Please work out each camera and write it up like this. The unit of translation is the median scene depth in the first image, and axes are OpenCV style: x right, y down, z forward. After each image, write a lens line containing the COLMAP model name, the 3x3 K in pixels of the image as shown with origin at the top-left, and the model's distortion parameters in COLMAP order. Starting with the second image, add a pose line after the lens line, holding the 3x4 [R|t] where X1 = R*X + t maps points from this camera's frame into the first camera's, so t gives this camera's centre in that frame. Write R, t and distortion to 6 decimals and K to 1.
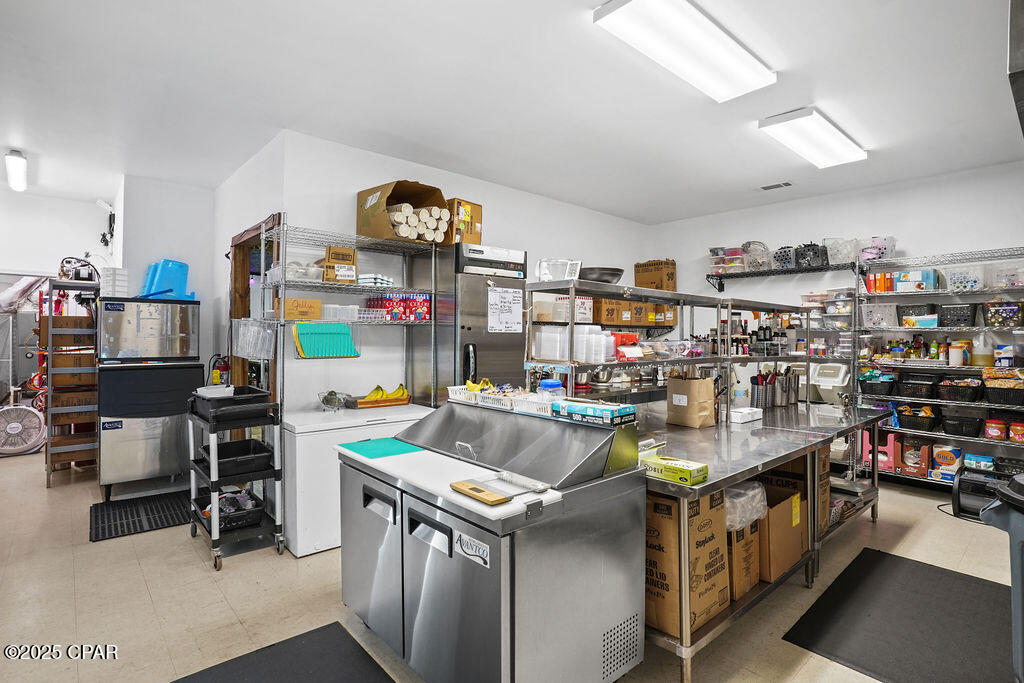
lens RADIAL K [[509.2, 0, 511.2], [0, 509.2, 345.1], [0, 0, 1]] dist [-0.062630, 0.037623]
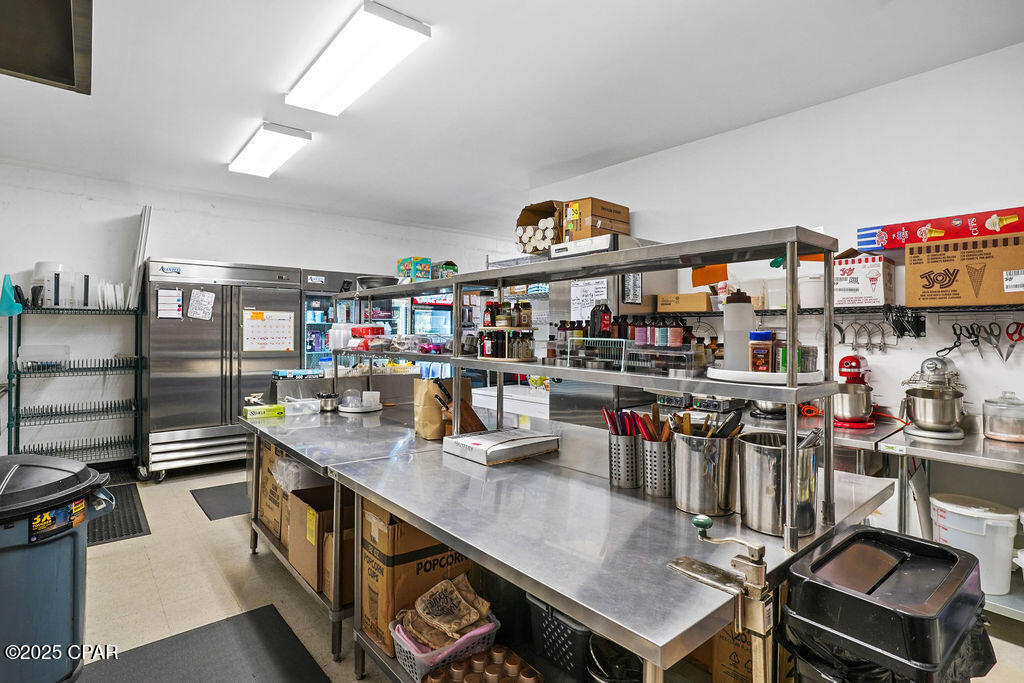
lens RADIAL K [[509.2, 0, 511.2], [0, 509.2, 345.1], [0, 0, 1]] dist [-0.062630, 0.037623]
pose [[-0.024710, 0.024723, -0.999389, 0.956652], [-0.018736, 0.999507, 0.025189, -0.014143], [0.999519, 0.019347, -0.024234, 0.909829]]
